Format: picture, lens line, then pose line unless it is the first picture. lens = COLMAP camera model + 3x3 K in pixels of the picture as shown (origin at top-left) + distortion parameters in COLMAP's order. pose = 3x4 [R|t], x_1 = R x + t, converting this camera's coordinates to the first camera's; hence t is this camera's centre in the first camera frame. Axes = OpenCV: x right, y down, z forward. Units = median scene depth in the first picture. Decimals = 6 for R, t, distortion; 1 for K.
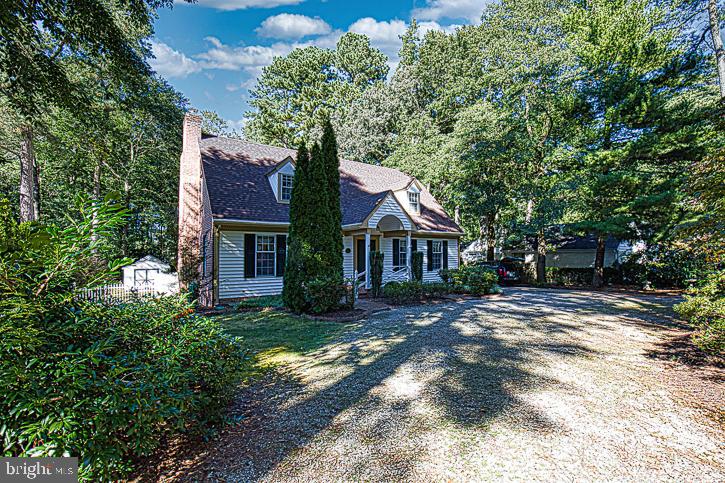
lens RADIAL K [[330.6, 0, 368.9], [0, 330.6, 246.1], [0, 0, 1]] dist [-0.041143, 0.008223]
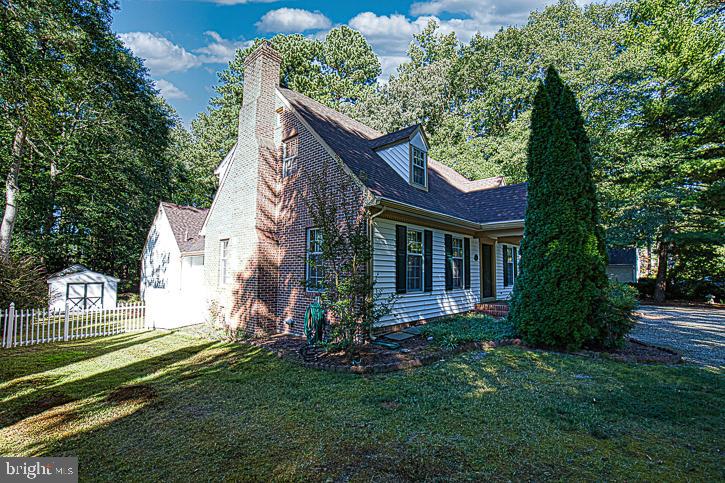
lens RADIAL K [[330.6, 0, 368.9], [0, 330.6, 246.1], [0, 0, 1]] dist [-0.041143, 0.008223]
pose [[0.973947, 0.029767, 0.224814, -0.245858], [-0.017990, 0.998365, -0.054254, 0.017164], [-0.226061, 0.048796, 0.972890, 0.164806]]
